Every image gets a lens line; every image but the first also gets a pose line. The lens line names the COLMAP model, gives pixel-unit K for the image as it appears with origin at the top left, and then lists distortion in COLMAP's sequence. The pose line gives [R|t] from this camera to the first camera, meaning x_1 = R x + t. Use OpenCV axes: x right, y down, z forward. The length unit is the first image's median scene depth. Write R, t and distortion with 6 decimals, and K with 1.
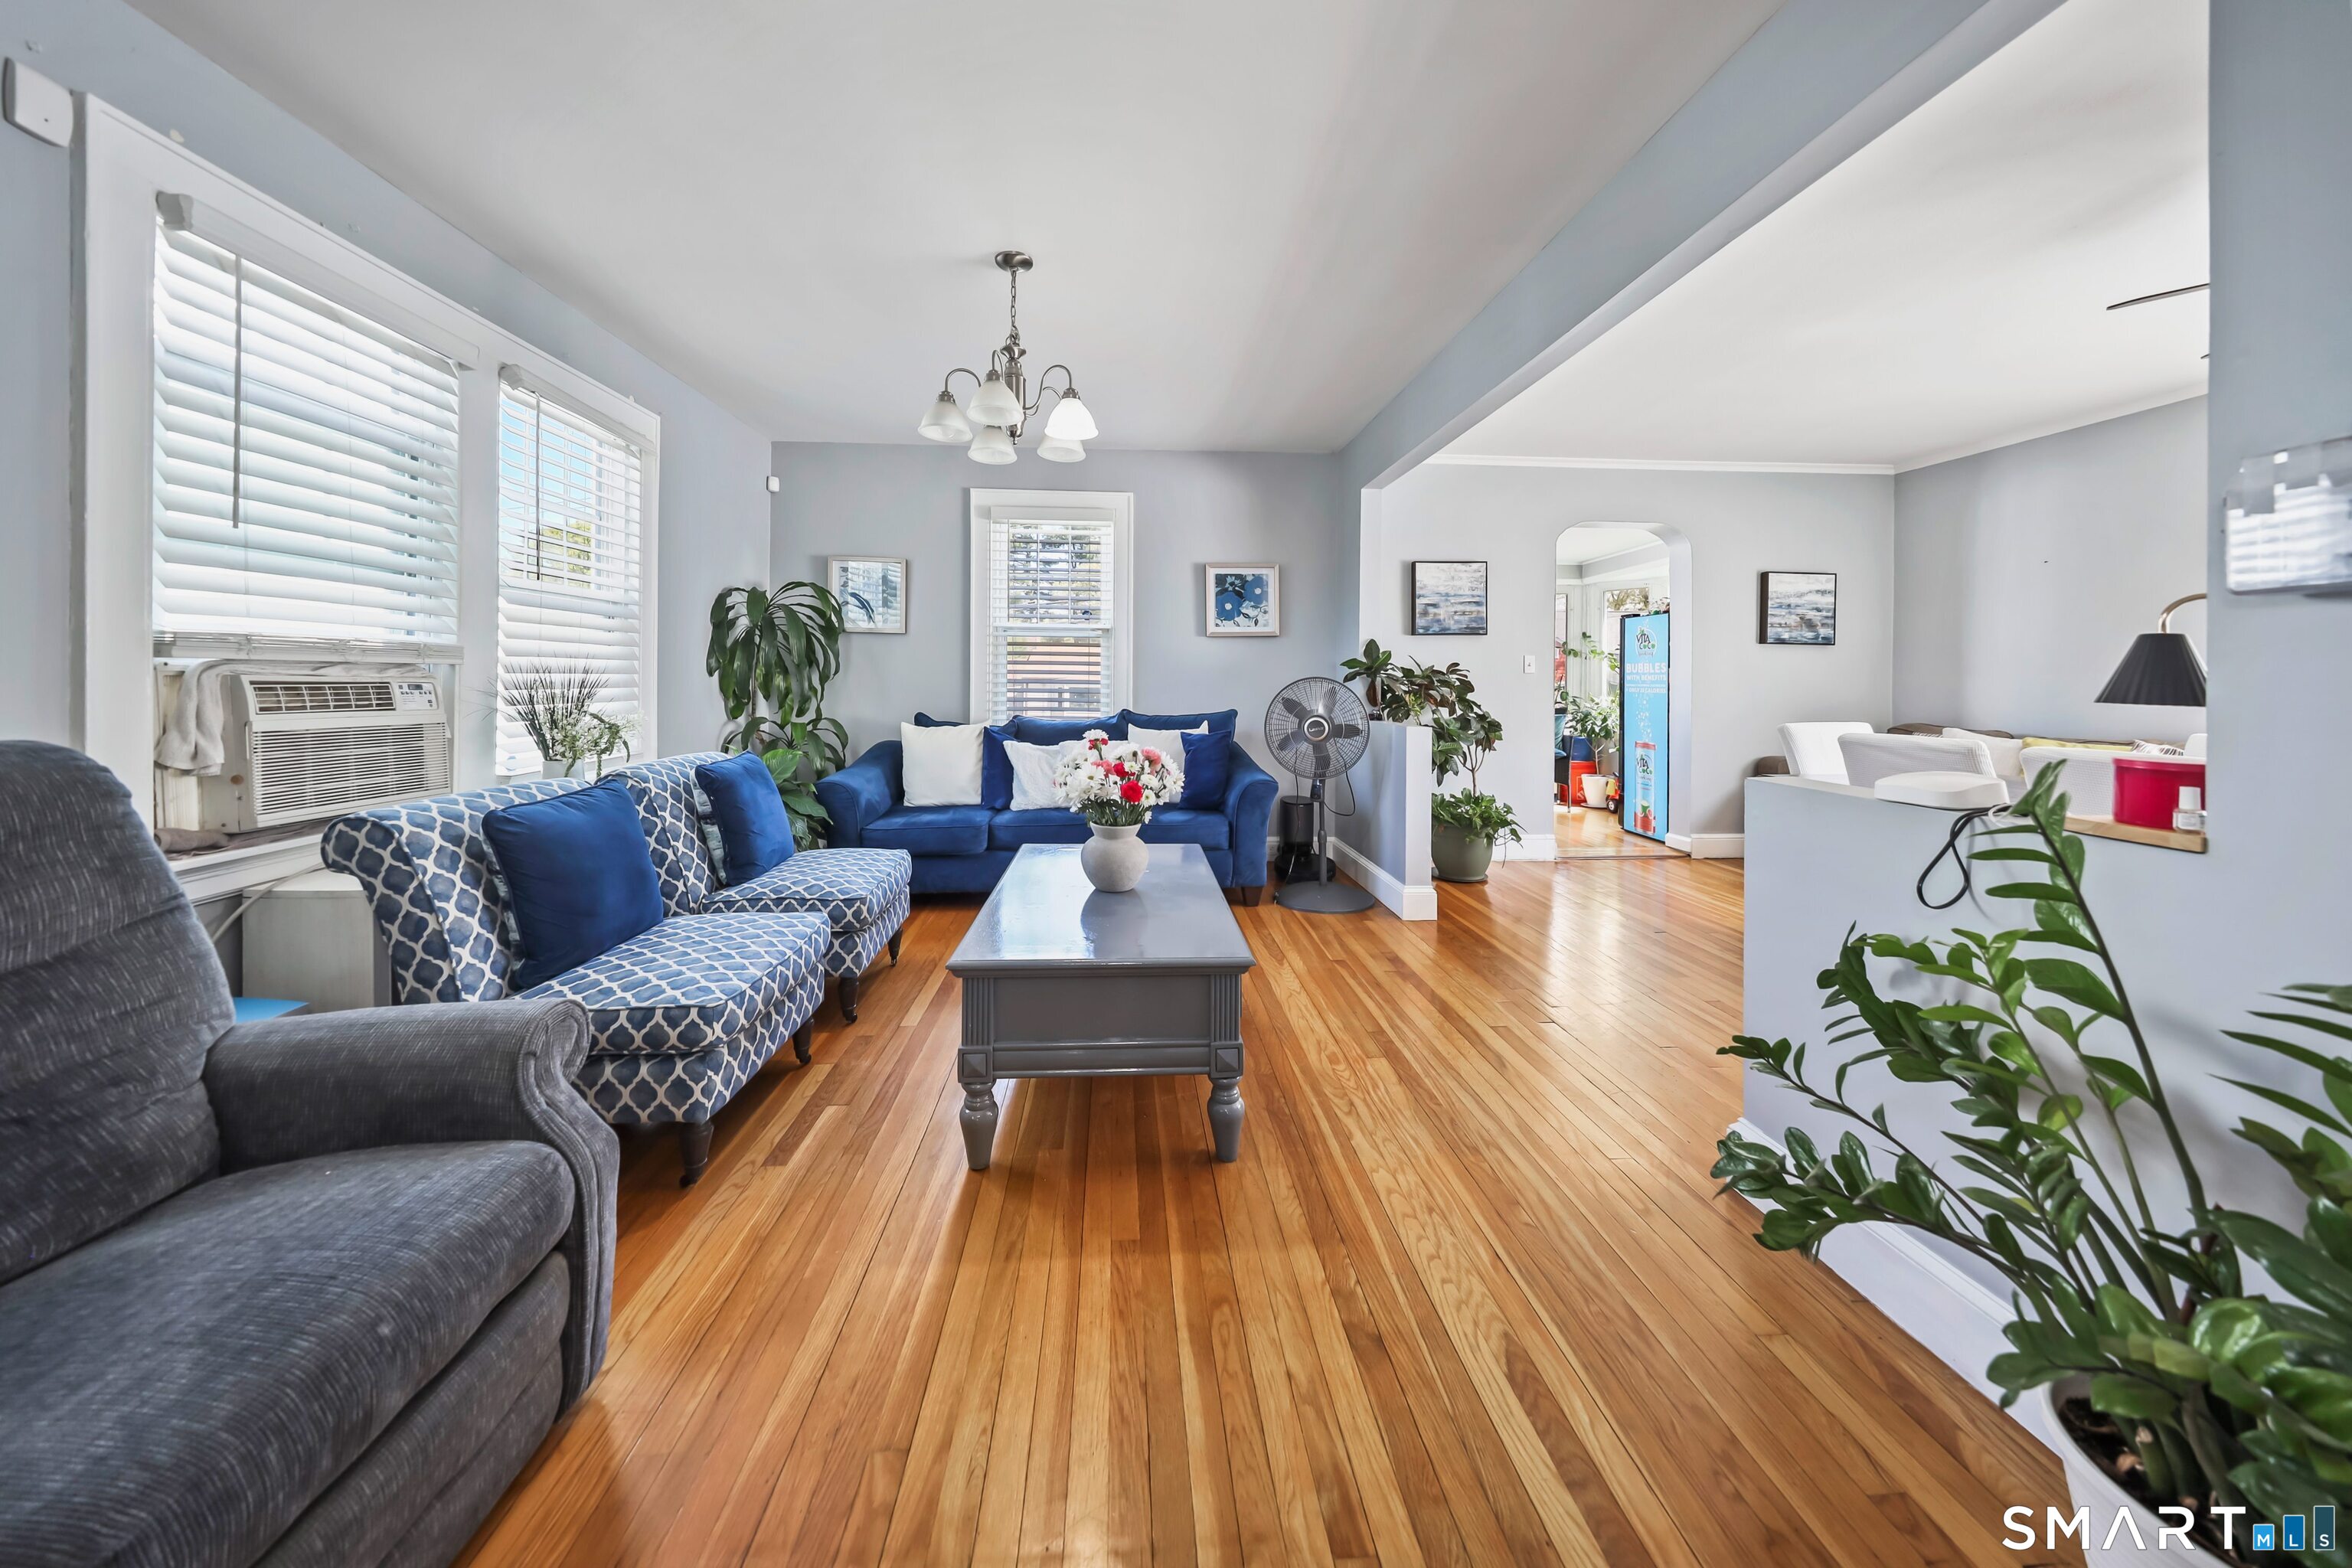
lens RADIAL K [[764.9, 0, 1167.2], [0, 764.9, 690.8], [0, 0, 1]] dist [0.008802, 0.000037]
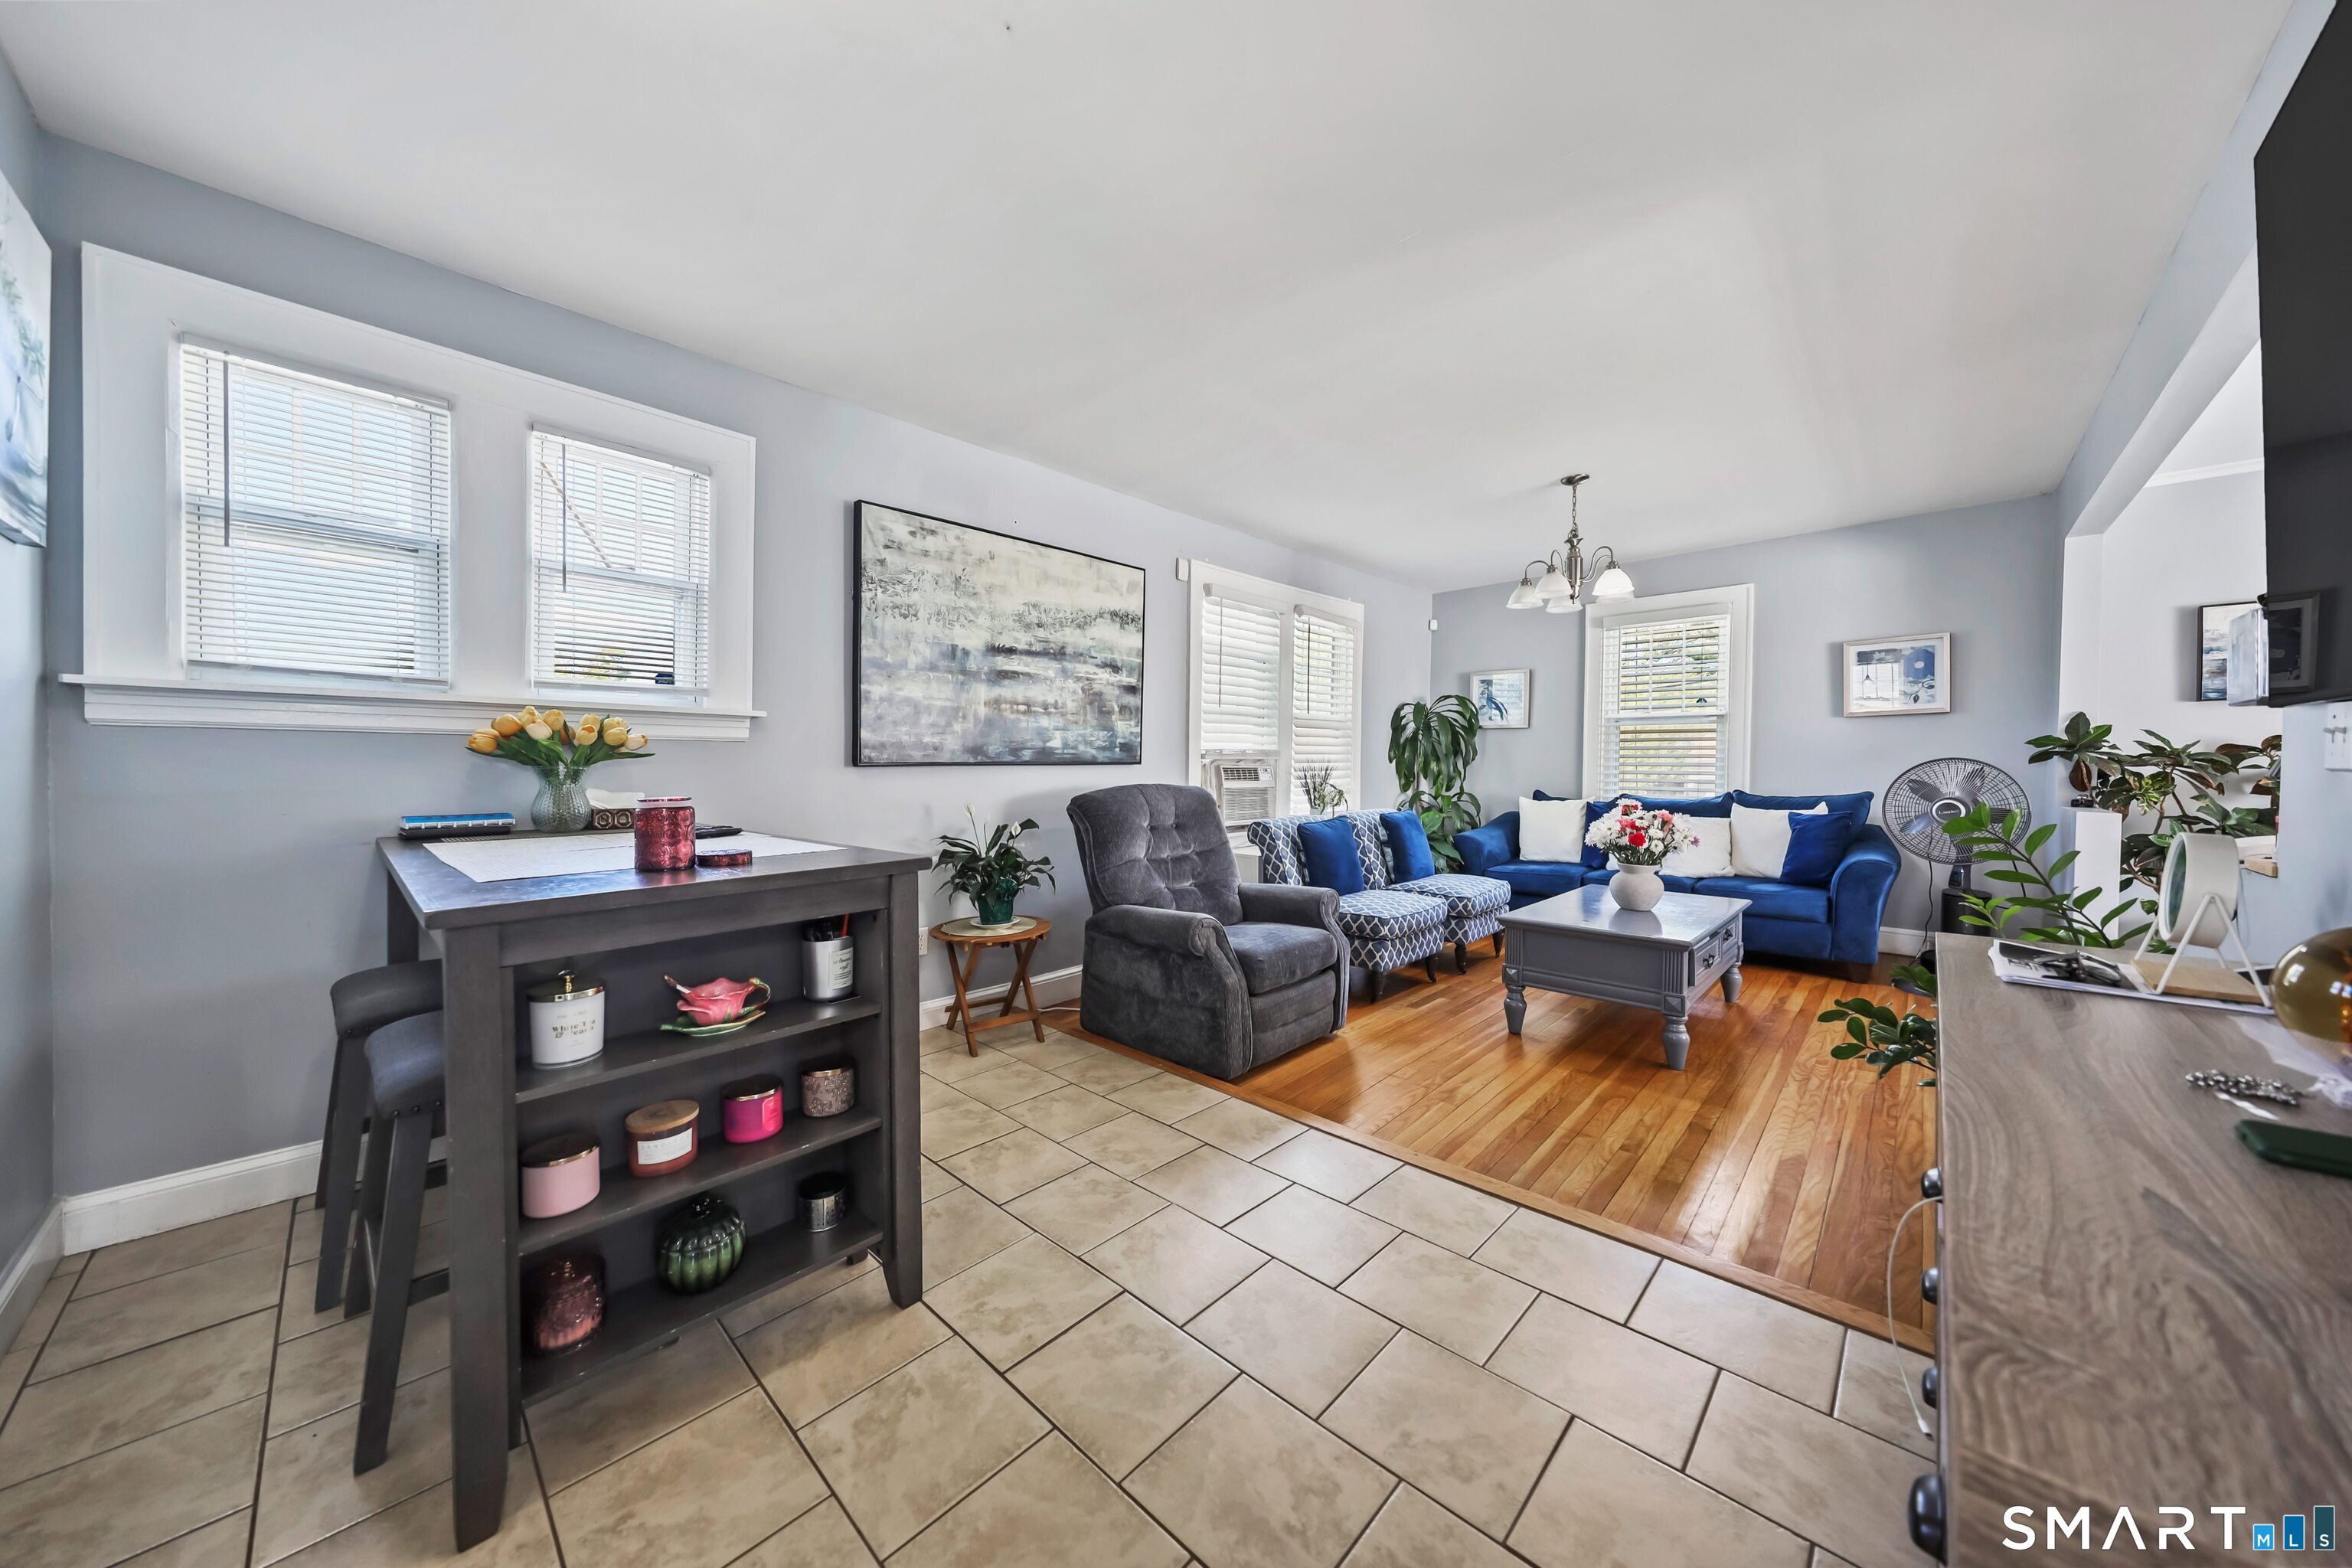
lens RADIAL K [[790.1, 0, 1154.0], [0, 790.1, 780.0], [0, 0, 1]] dist [-0.000516, 0.000019]
pose [[0.667449, 0.006294, -0.744629, 0.397597], [-0.002196, 0.999977, 0.006484, 0.008128], [0.744653, -0.002693, 0.667447, -0.608618]]
